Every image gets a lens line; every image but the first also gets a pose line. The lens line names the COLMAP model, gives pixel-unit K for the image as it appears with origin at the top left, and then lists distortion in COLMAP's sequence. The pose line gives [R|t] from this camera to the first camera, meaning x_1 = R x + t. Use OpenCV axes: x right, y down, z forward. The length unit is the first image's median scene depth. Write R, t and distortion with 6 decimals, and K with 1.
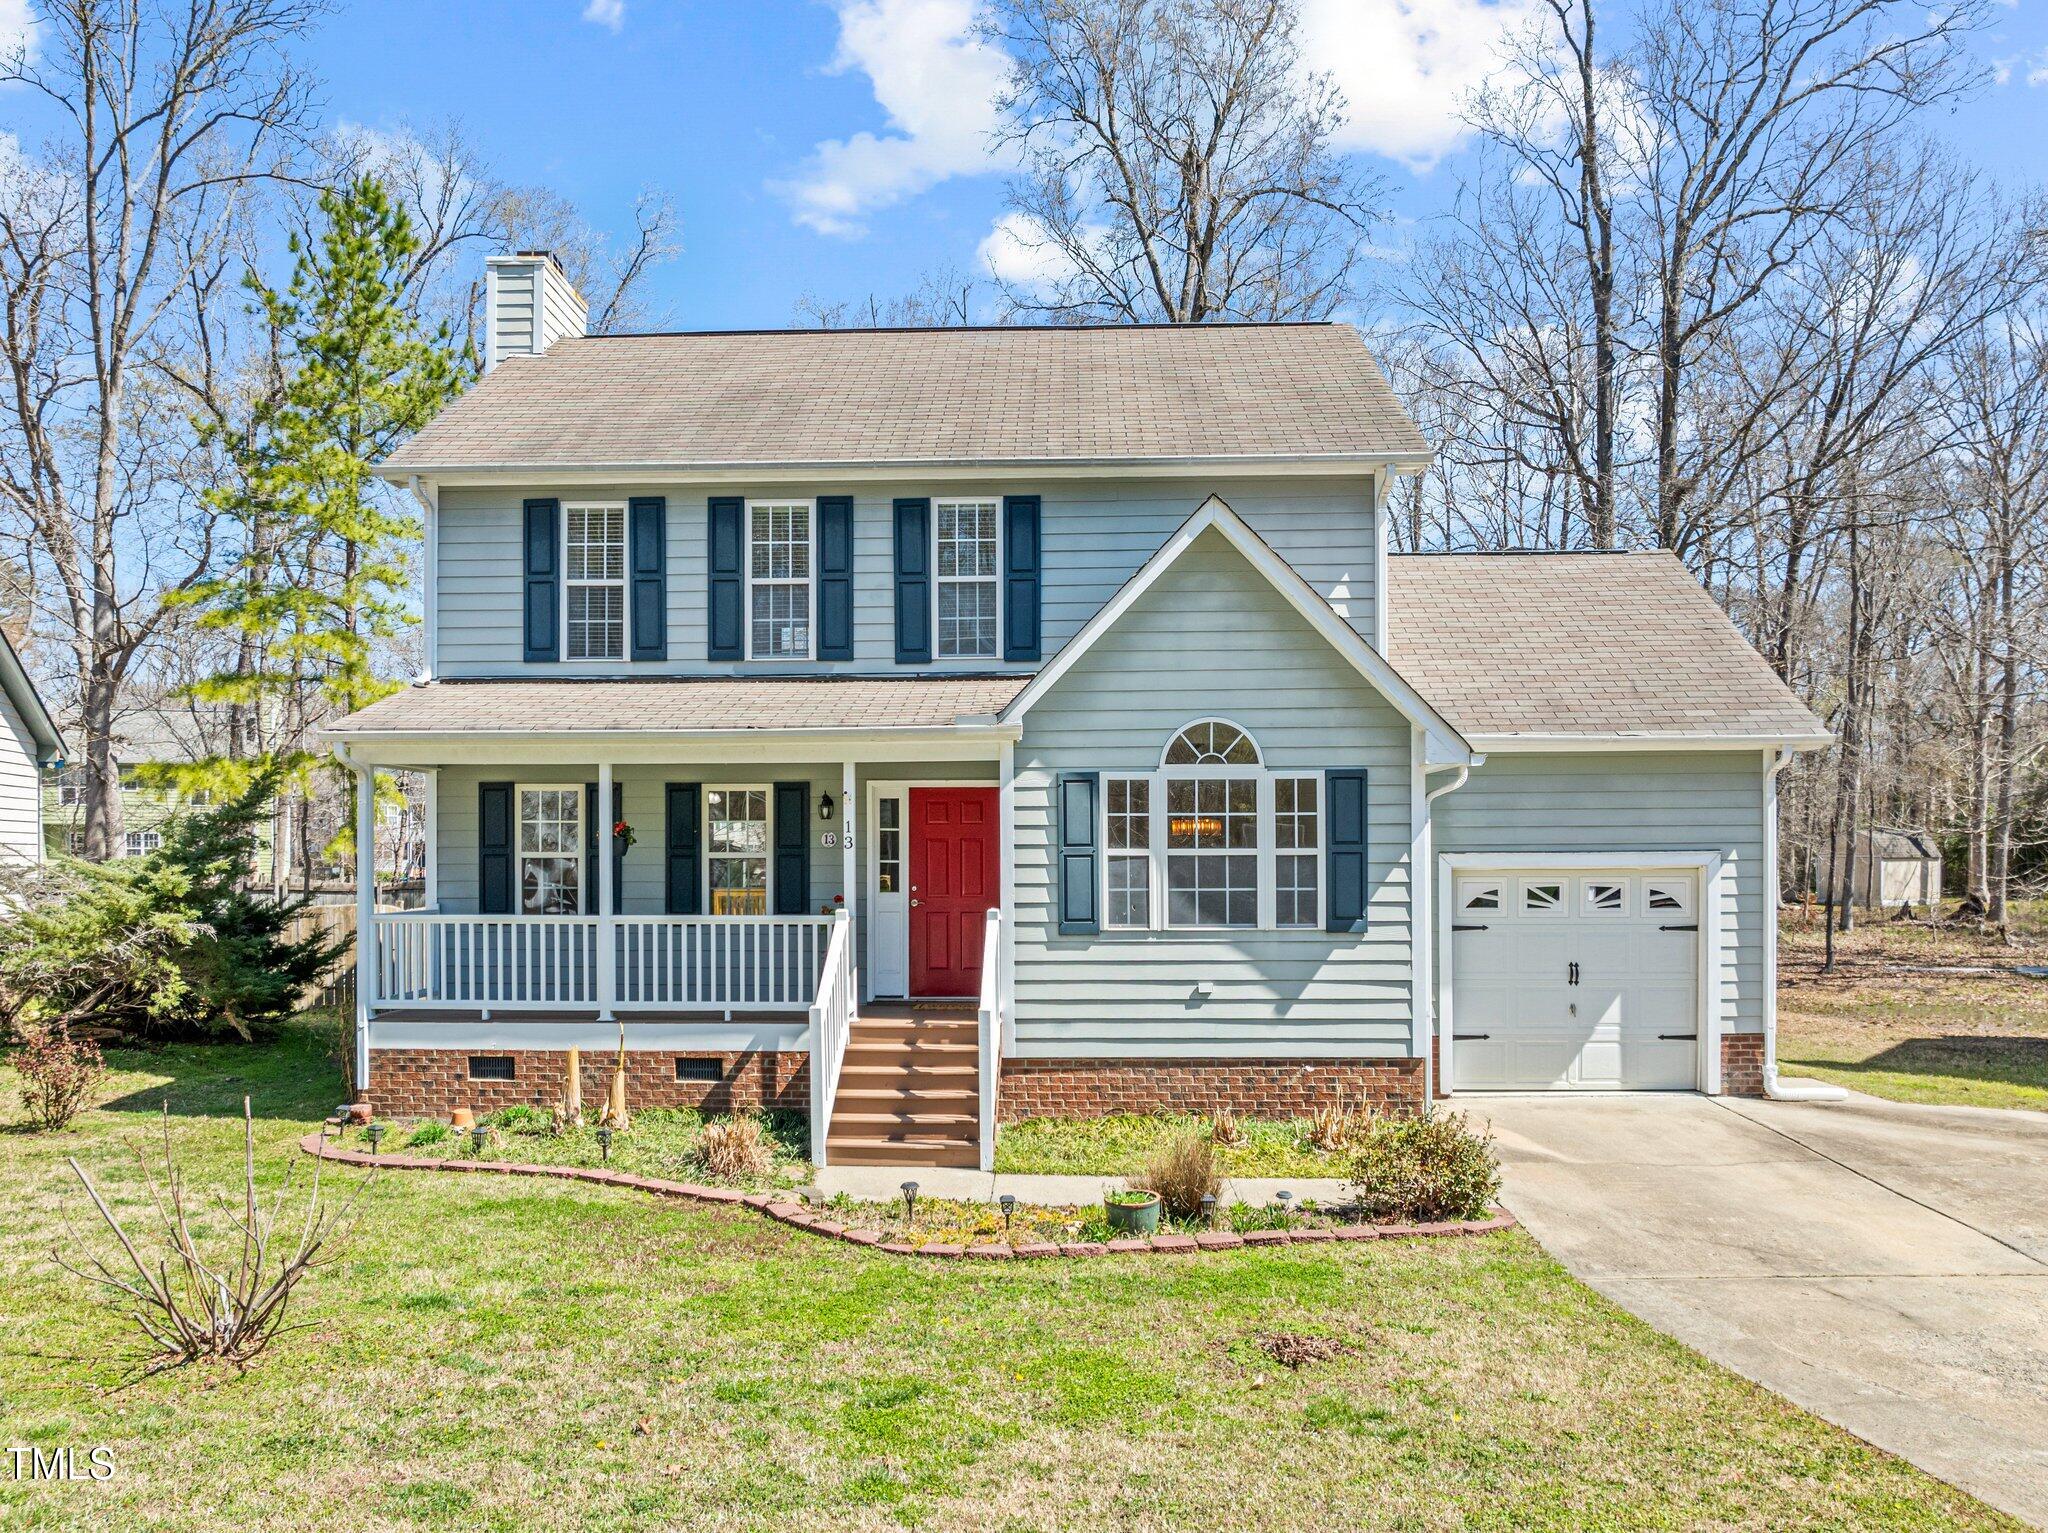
lens RADIAL K [[1416.7, 0, 1024.0], [0, 1416.7, 766.5], [0, 0, 1]] dist [-0.036682, 0.001357]
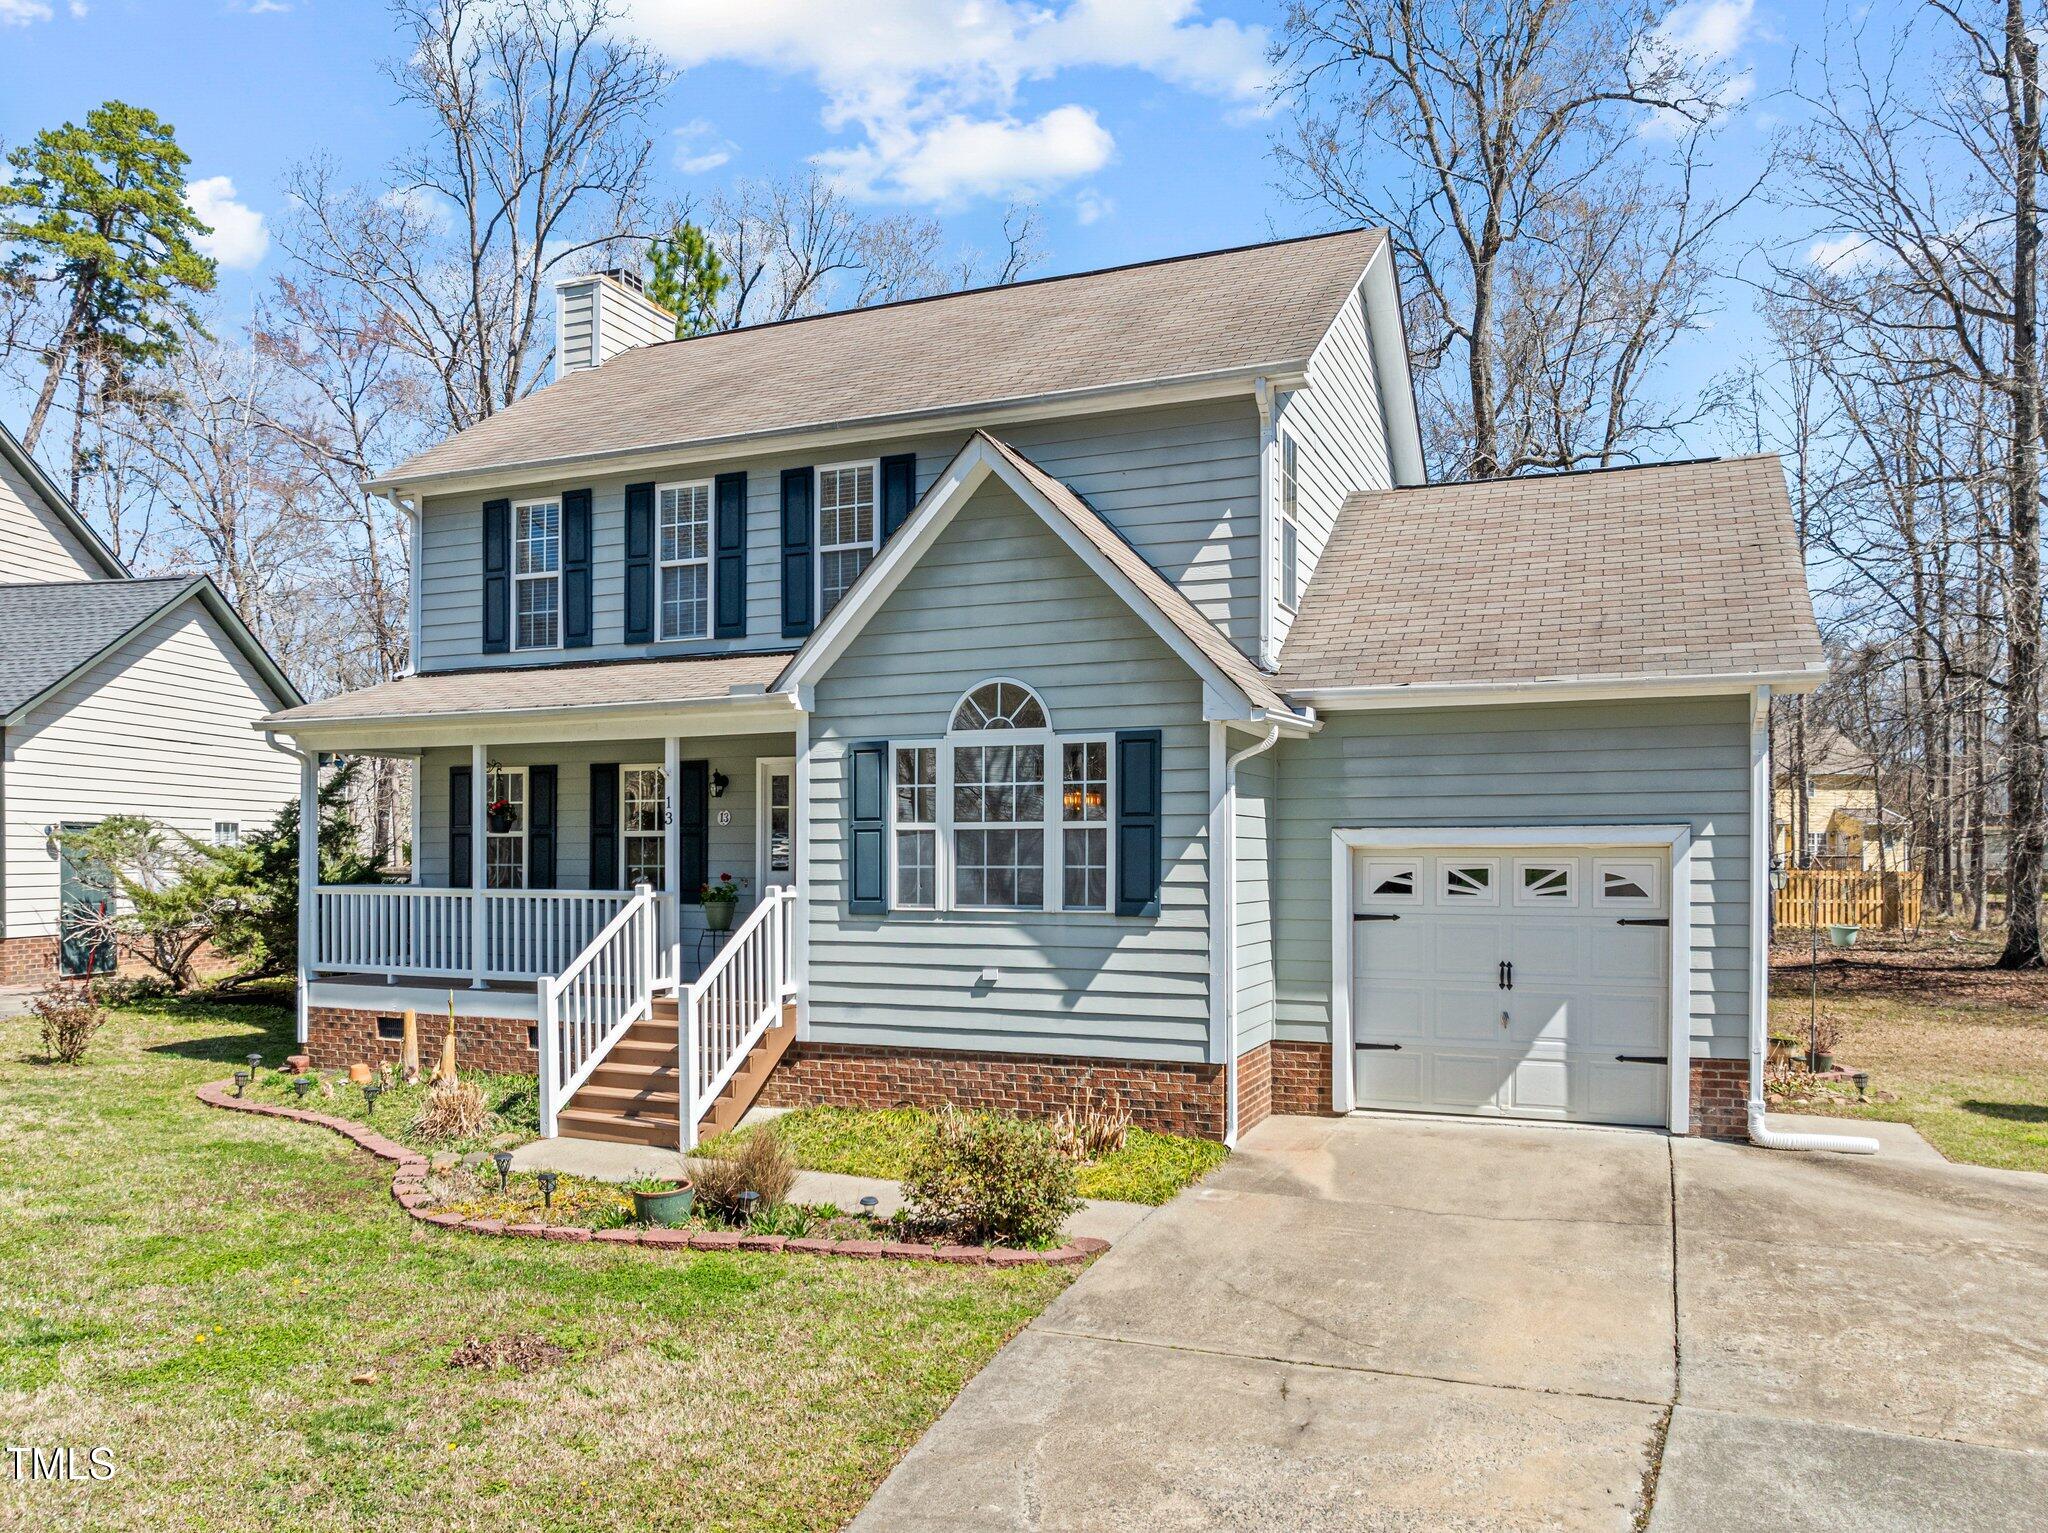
lens RADIAL K [[1425.7, 0, 1024.0], [0, 1425.7, 766.5], [0, 0, 1]] dist [-0.035547, -0.005258]
pose [[0.940961, -0.018455, -0.338013, 0.455545], [0.019232, 0.999815, -0.001051, 0.023630], [0.337969, -0.005512, 0.941141, 0.144011]]
